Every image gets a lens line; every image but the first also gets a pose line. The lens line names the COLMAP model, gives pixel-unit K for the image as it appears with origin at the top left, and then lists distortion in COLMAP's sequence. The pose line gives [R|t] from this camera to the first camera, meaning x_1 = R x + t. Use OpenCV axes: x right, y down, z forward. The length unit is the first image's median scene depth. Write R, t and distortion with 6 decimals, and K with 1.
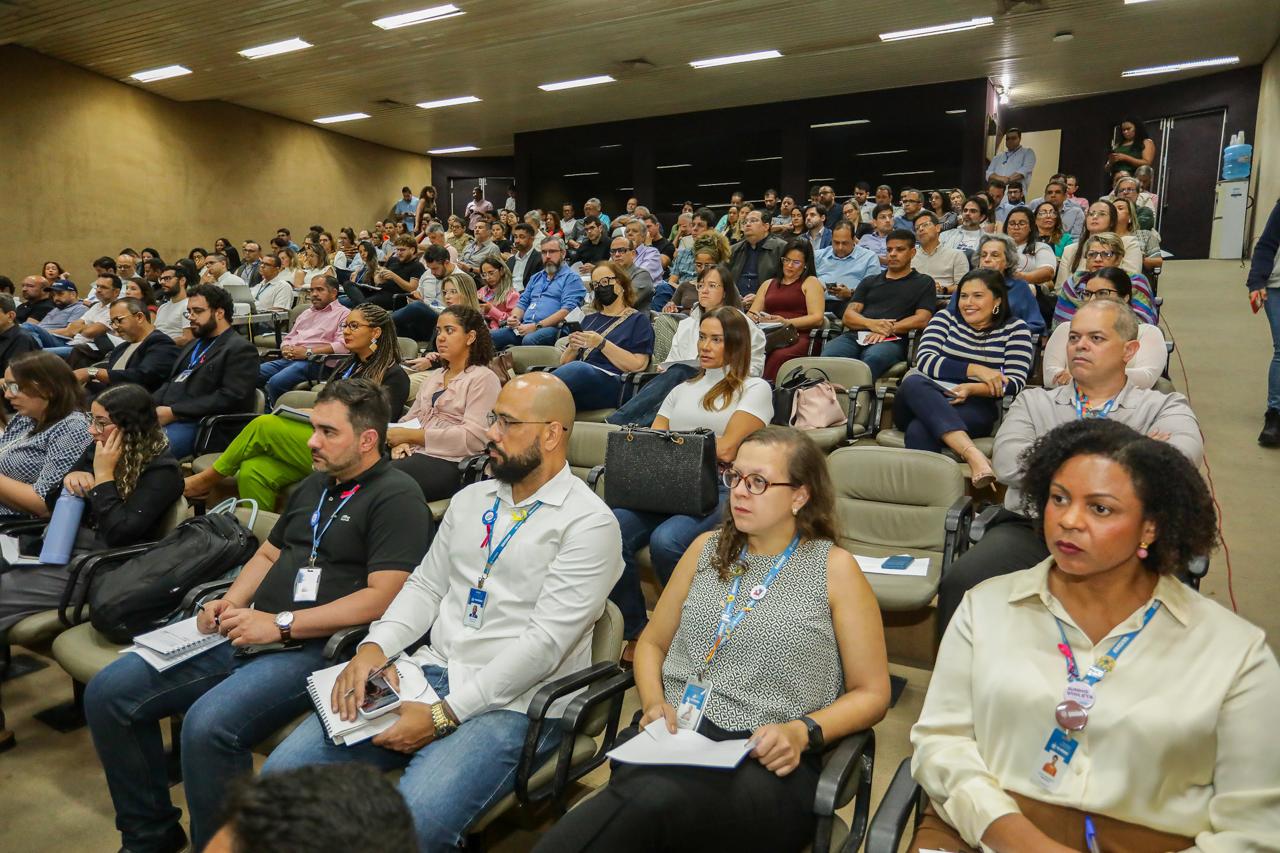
lens RADIAL K [[820.9, 0, 640.0], [0, 820.9, 426.5], [0, 0, 1]] dist [-0.035276, 0.043950]
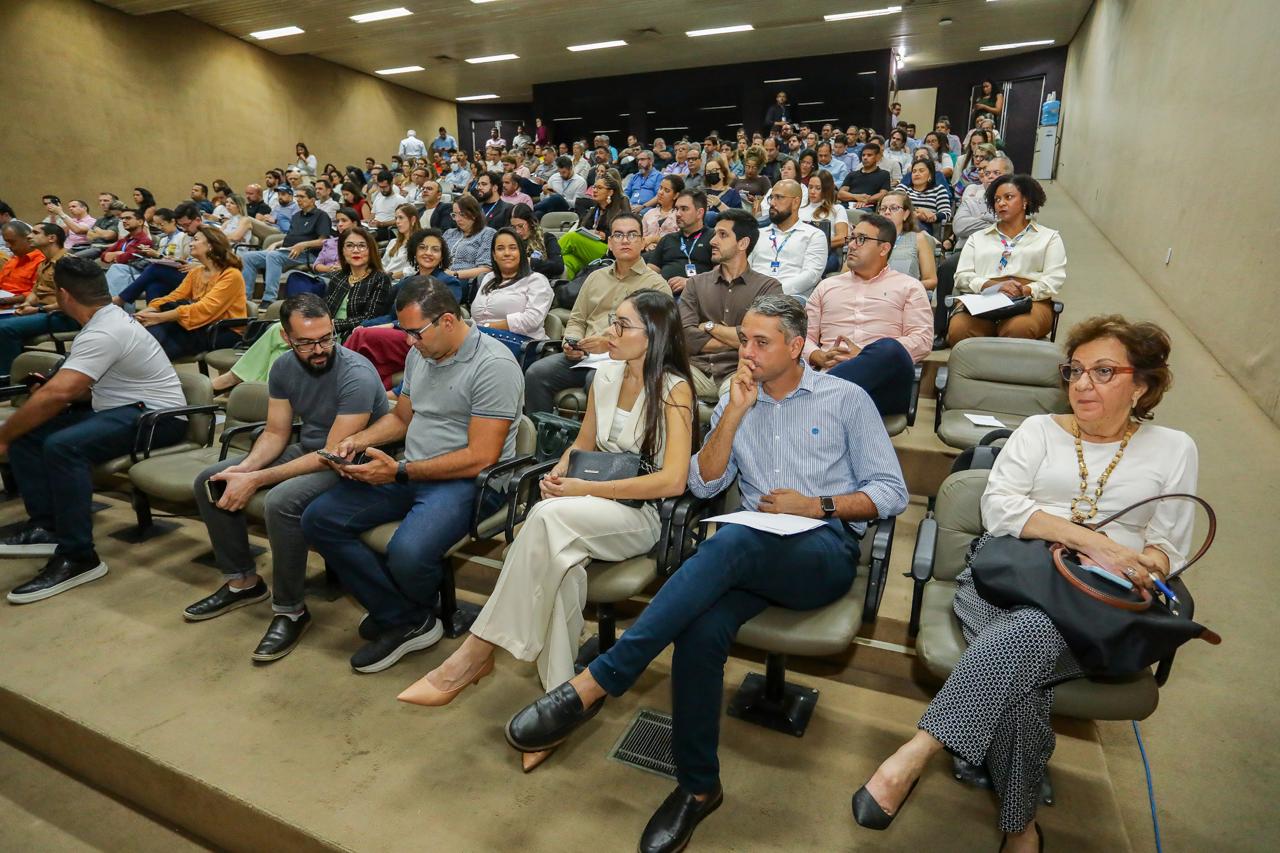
lens RADIAL K [[694.3, 0, 634.0], [0, 694.3, 426.6], [0, 0, 1]] dist [-0.049660, 0.036862]
pose [[0.994787, -0.032799, 0.096552, -0.162904], [0.021731, 0.993297, 0.113532, 0.086059], [-0.099628, -0.110842, 0.988832, -0.218030]]
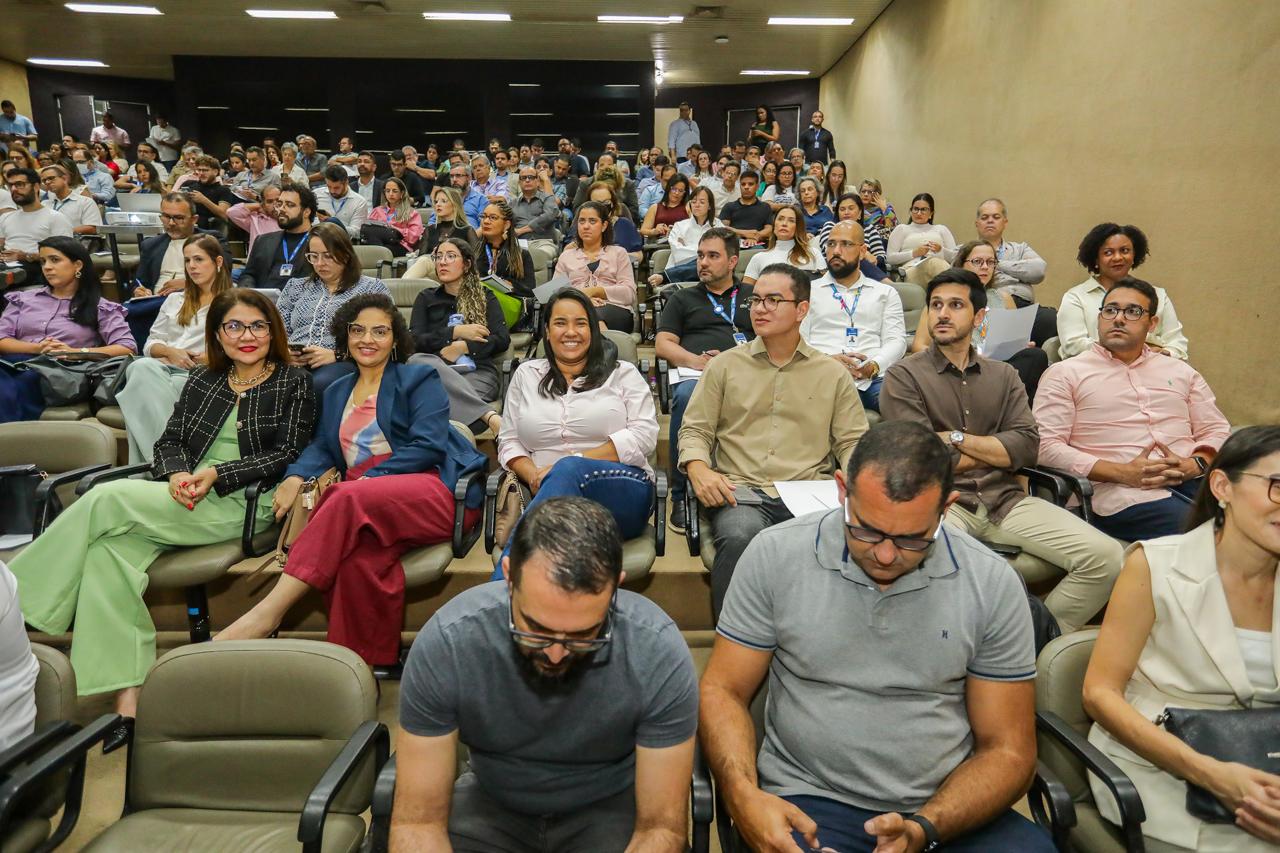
lens RADIAL K [[820.9, 0, 640.0], [0, 820.9, 426.5], [0, 0, 1]] dist [-0.035276, 0.043950]
pose [[0.849715, -0.102848, 0.517114, -0.311741], [0.080060, 0.994586, 0.066257, 0.049325], [-0.521128, -0.014899, 0.853348, -0.075940]]
